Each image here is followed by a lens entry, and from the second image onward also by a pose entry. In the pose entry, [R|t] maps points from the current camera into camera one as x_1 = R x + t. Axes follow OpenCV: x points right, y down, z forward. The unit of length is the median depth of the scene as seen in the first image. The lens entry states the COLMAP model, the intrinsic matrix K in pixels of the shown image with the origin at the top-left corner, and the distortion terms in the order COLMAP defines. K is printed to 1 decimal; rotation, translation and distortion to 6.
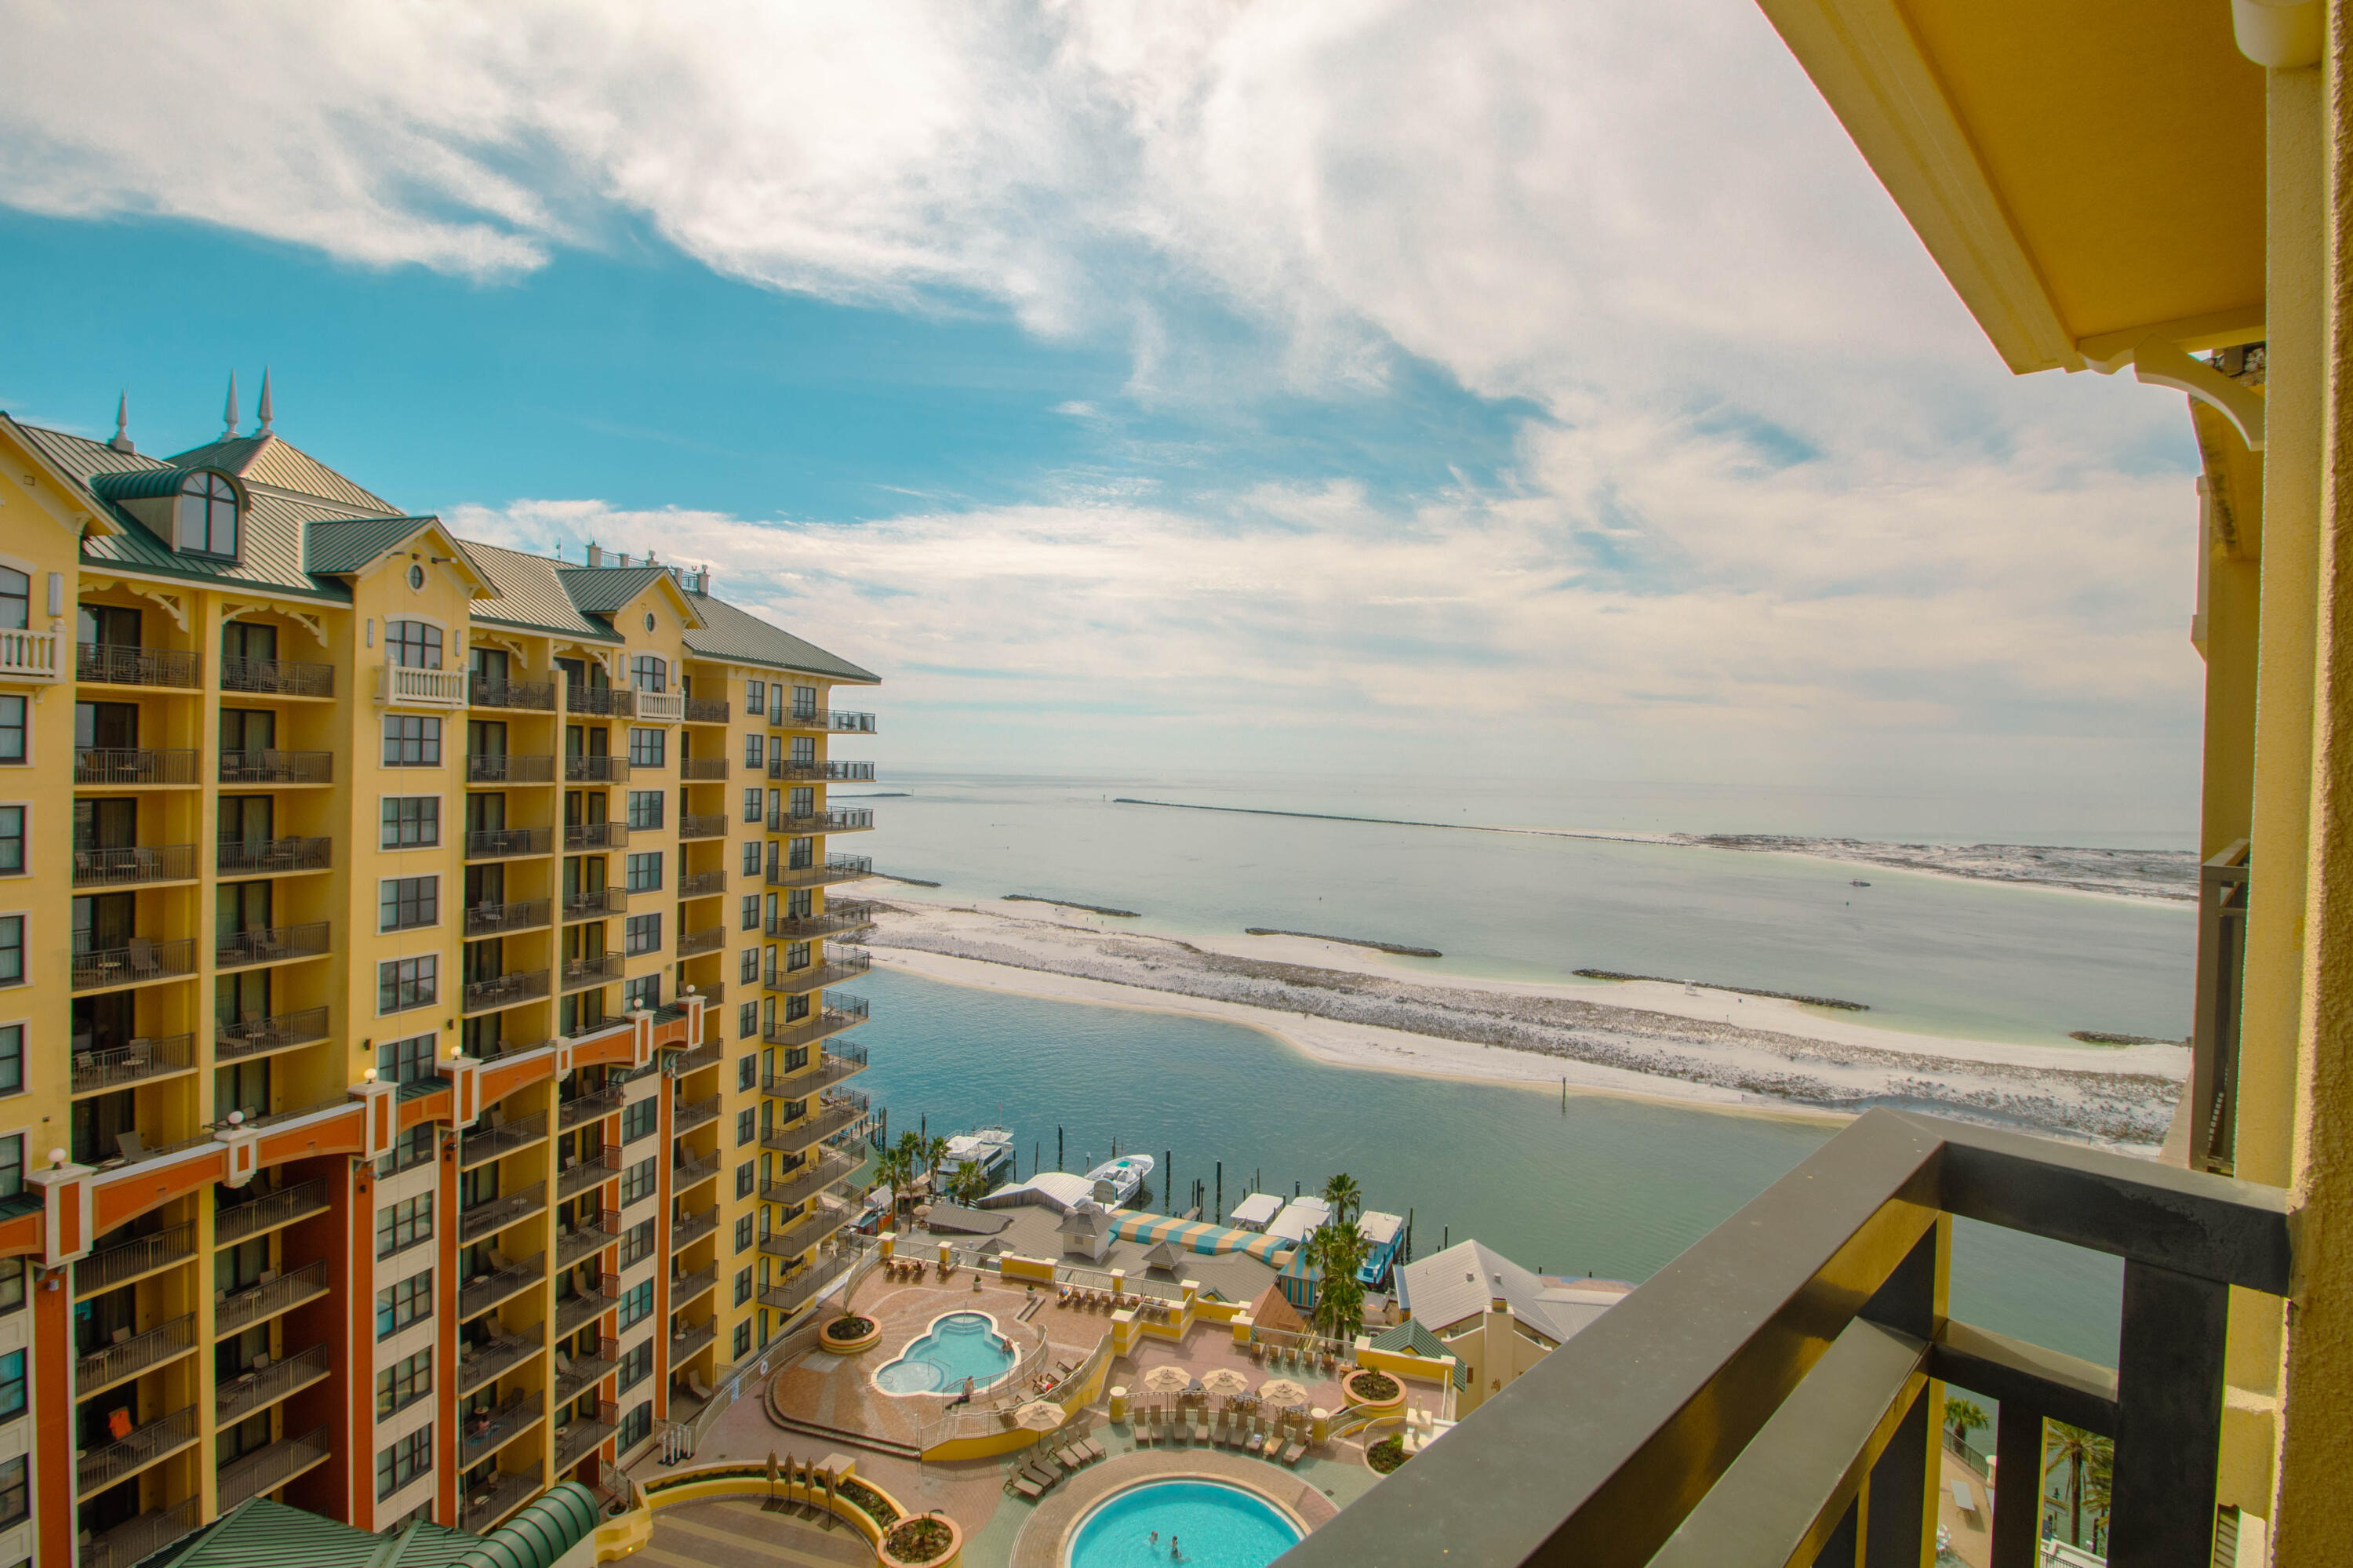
lens RADIAL K [[1088.0, 0, 1181.5], [0, 1088.0, 776.2], [0, 0, 1]] dist [0.002347, -0.014573]
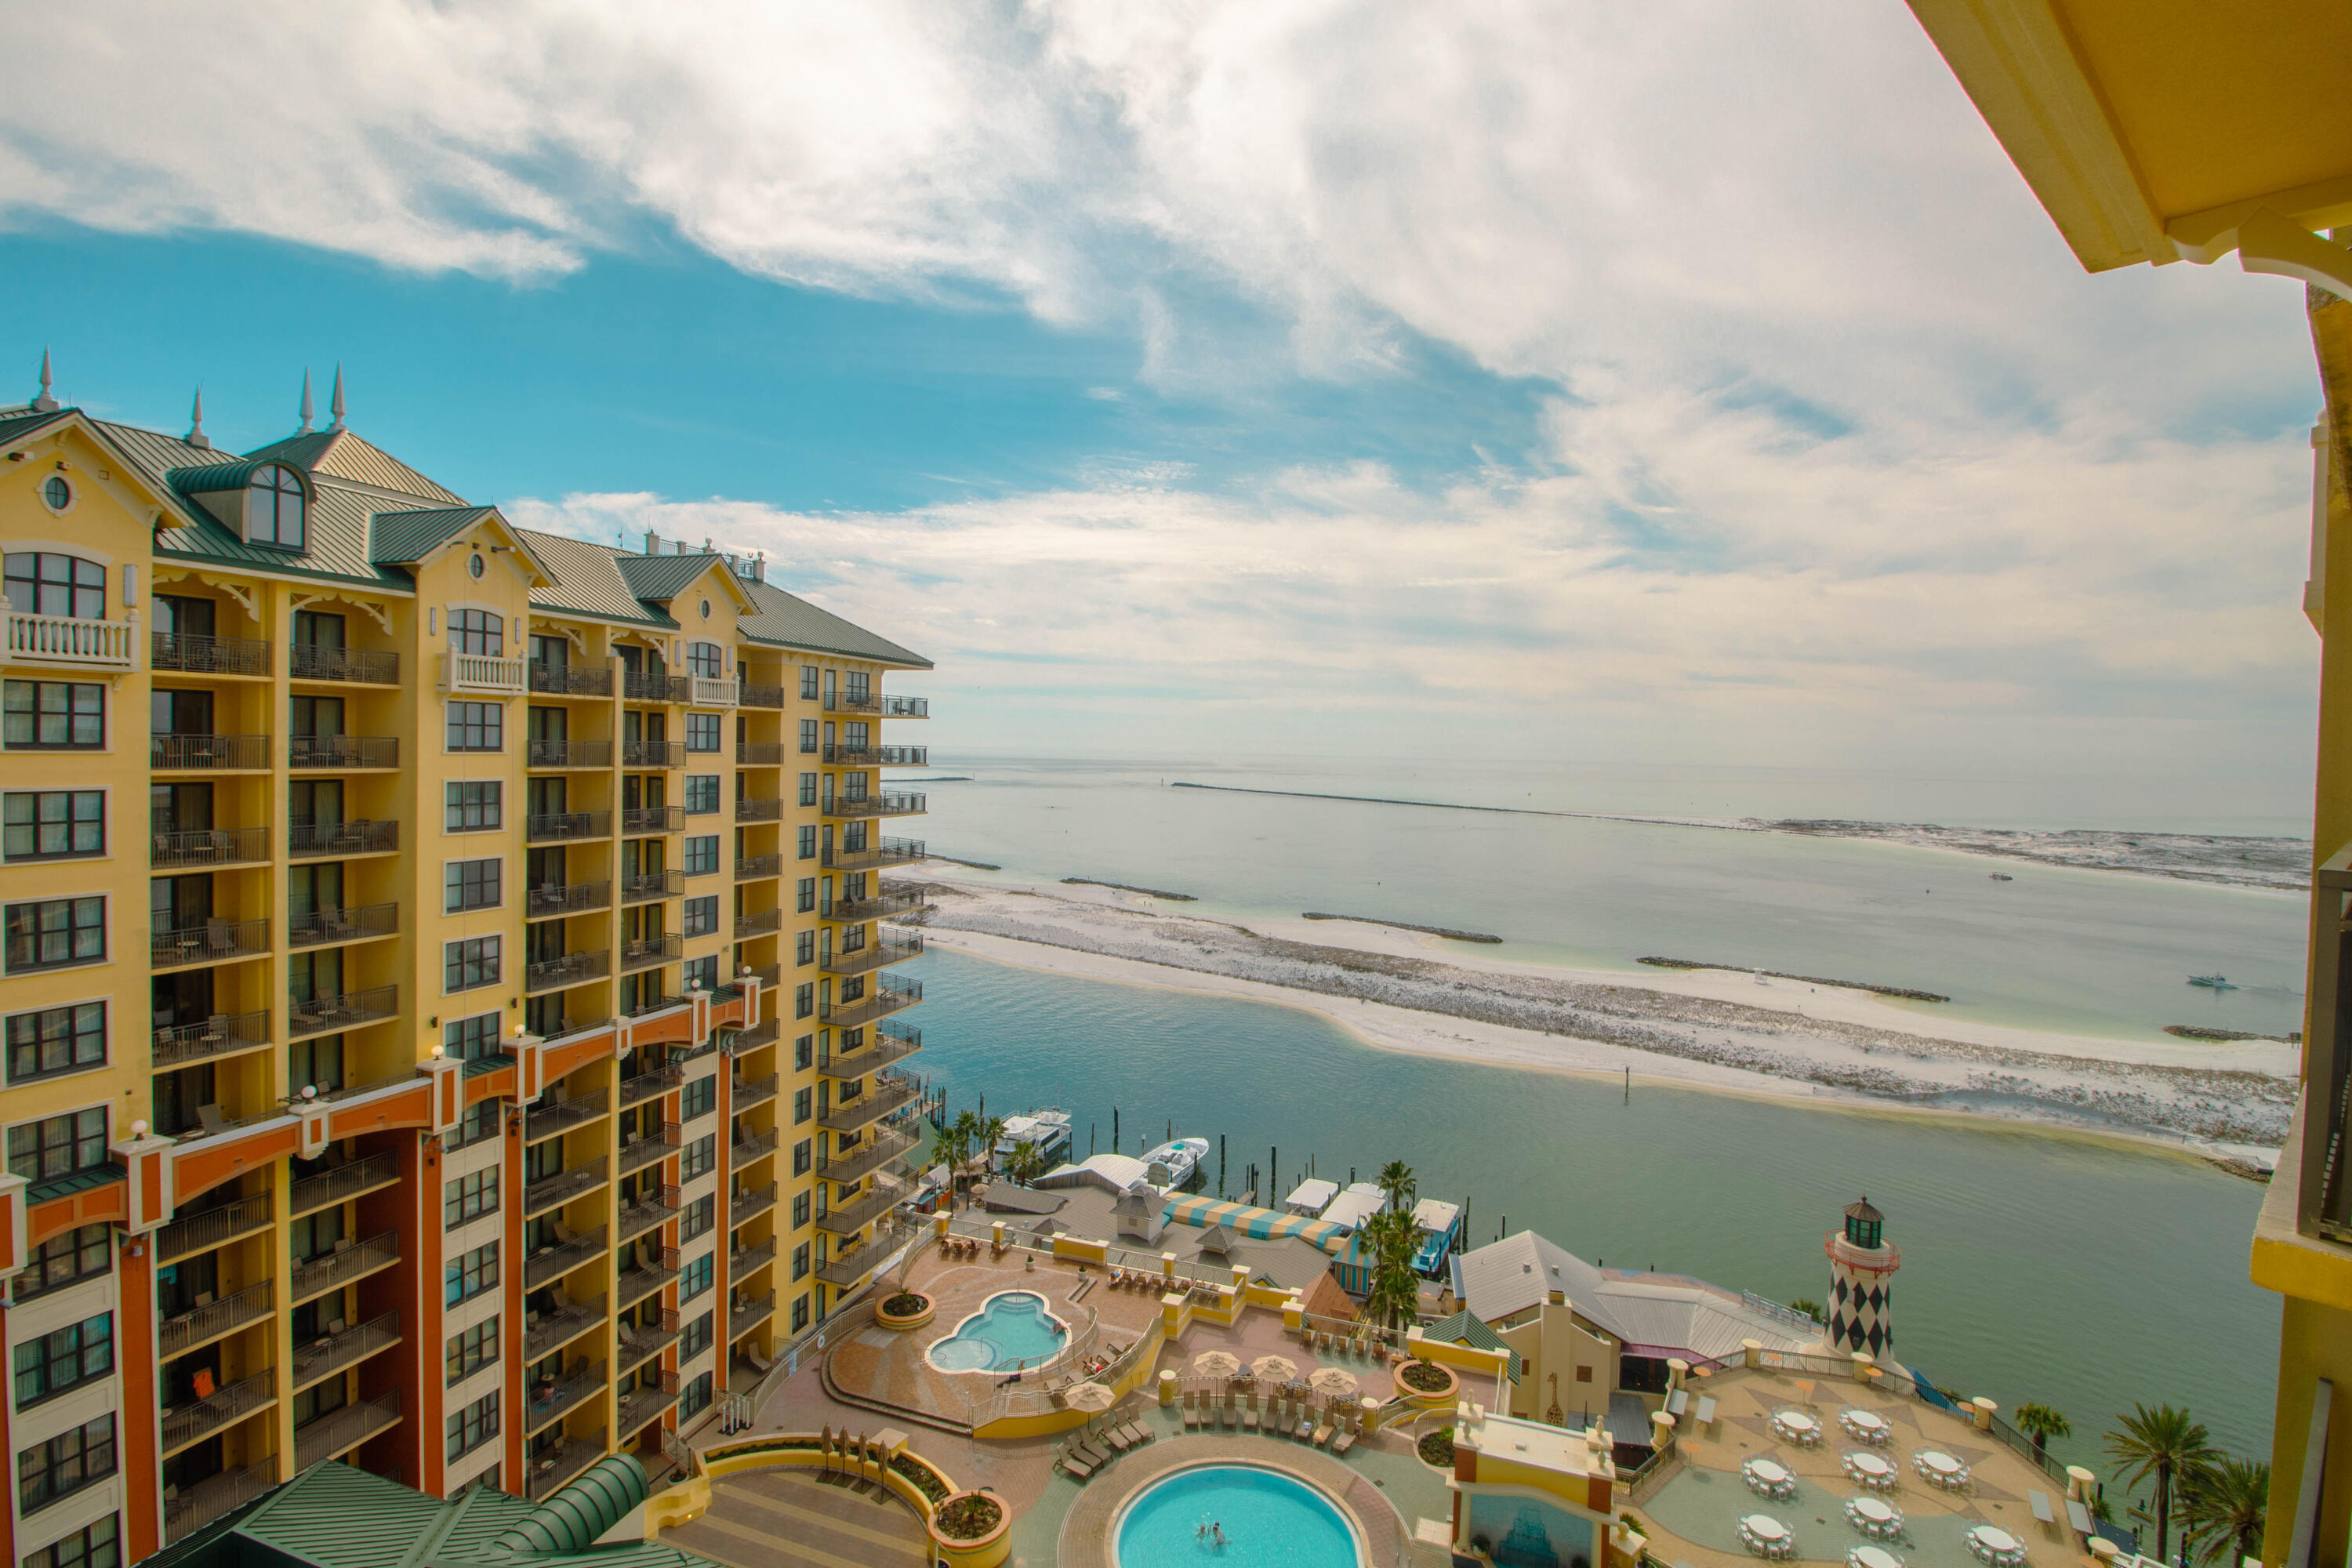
lens RADIAL K [[1087.5, 0, 1181.0], [0, 1087.5, 776.2], [0, 0, 1]] dist [0.002347, -0.014573]
pose [[0.998553, 0.000023, -0.053779, 0.008086], [0.000765, 0.999893, 0.014636, -0.000201], [0.053774, -0.014656, 0.998446, 0.009442]]
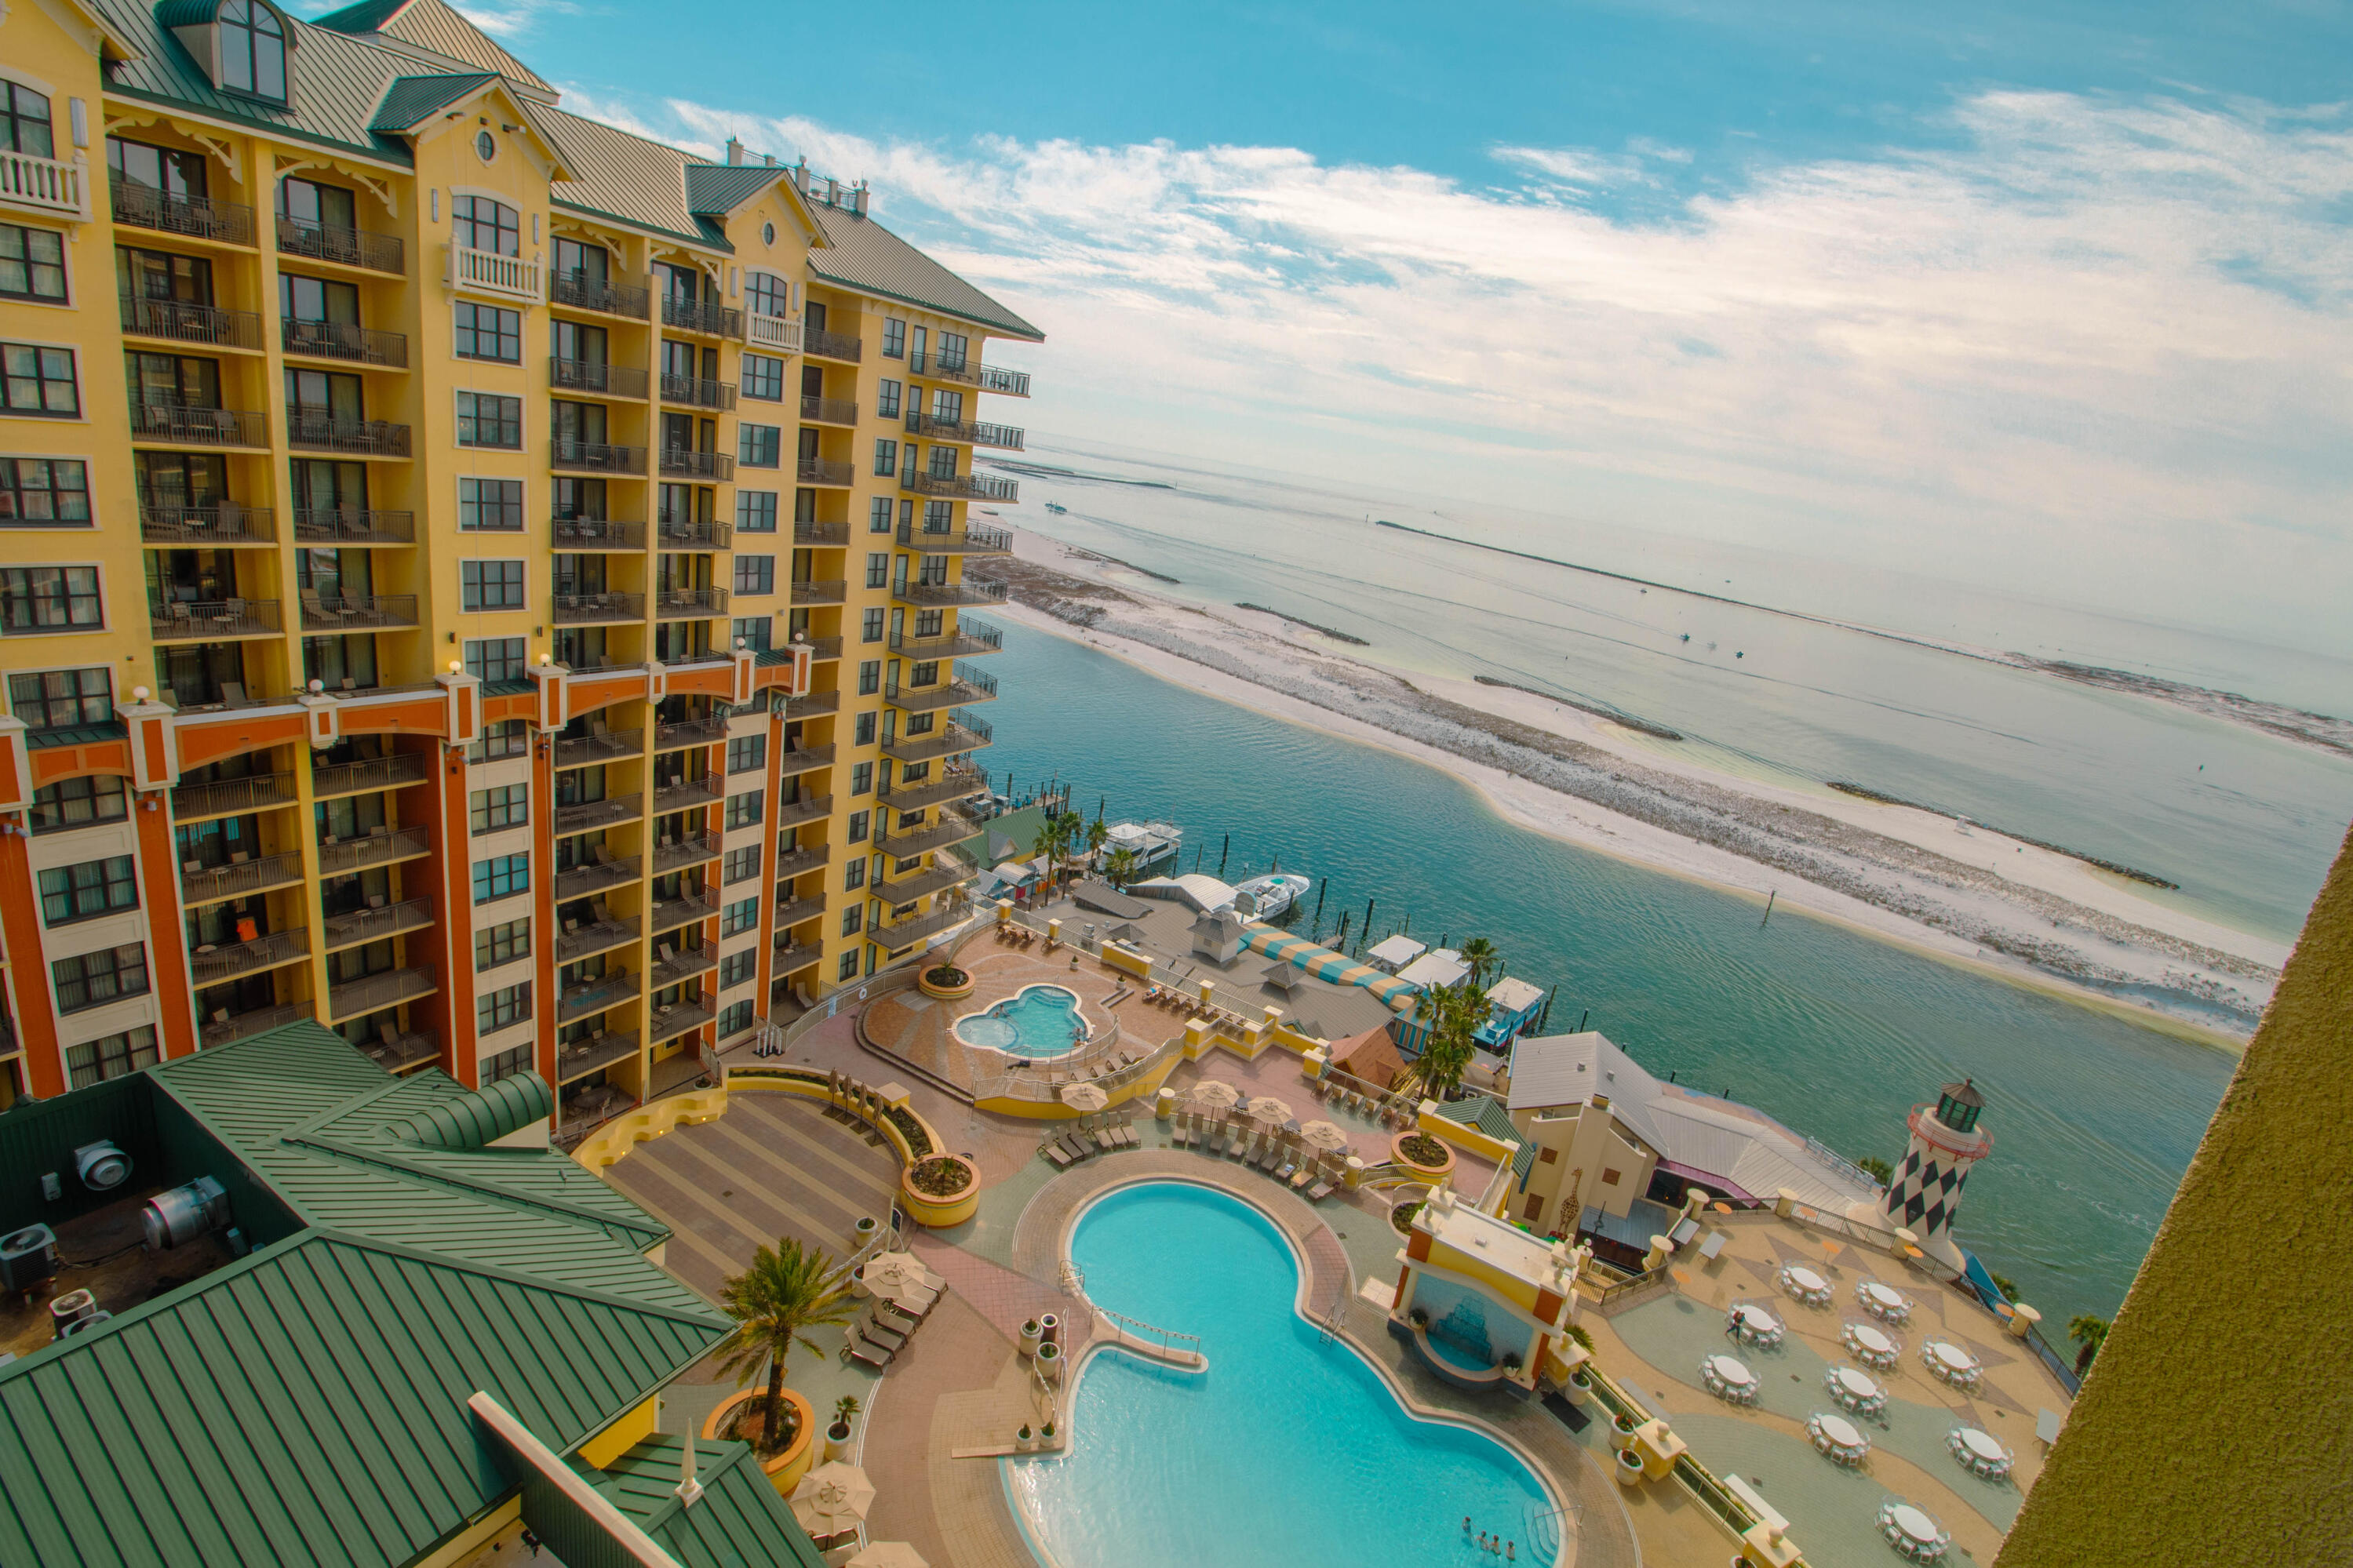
lens RADIAL K [[1087.8, 0, 1181.5], [0, 1087.8, 776.2], [0, 0, 1]] dist [0.002347, -0.014573]
pose [[0.962484, 0.186577, -0.197010, 0.104575], [-0.129914, 0.954313, 0.269089, 0.002710], [0.238215, -0.233399, 0.942750, 0.108051]]
